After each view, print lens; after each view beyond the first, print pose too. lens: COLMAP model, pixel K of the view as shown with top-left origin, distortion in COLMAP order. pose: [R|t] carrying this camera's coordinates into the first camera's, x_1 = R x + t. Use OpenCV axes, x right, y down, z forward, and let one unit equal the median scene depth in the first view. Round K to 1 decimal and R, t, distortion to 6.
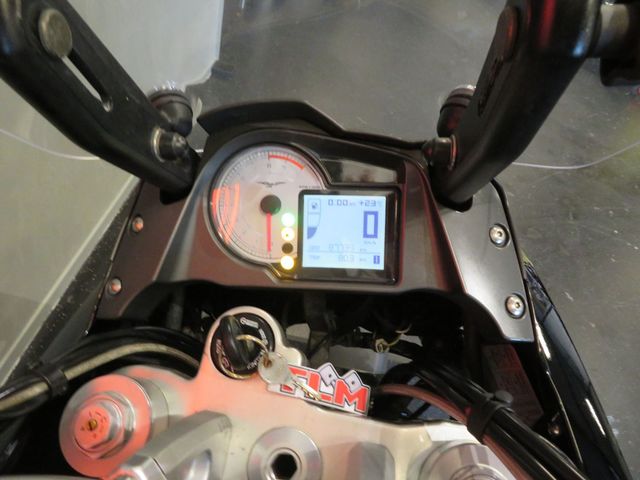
lens RADIAL K [[460.6, 0, 320.0], [0, 460.6, 240.0], [0, 0, 1]] dist [-0.006237, -0.004043]
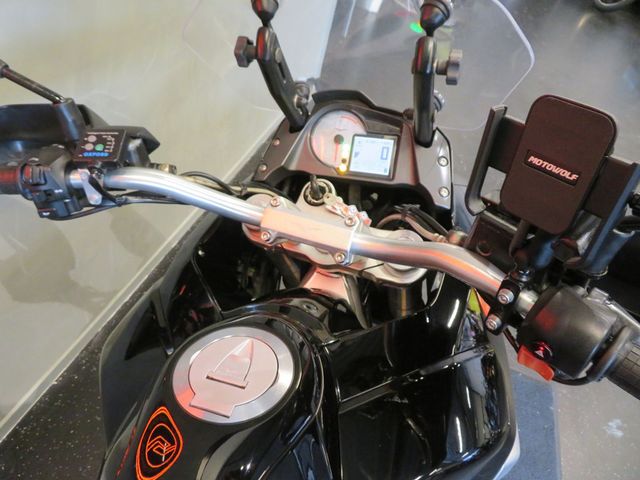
lens RADIAL K [[460.6, 0, 320.0], [0, 460.6, 240.0], [0, 0, 1]] dist [-0.006237, -0.004043]
pose [[0.978138, 0.135705, -0.157578, 0.207491], [-0.143250, 0.988976, -0.037497, 0.480966], [0.150752, 0.059250, 0.986794, -1.090974]]
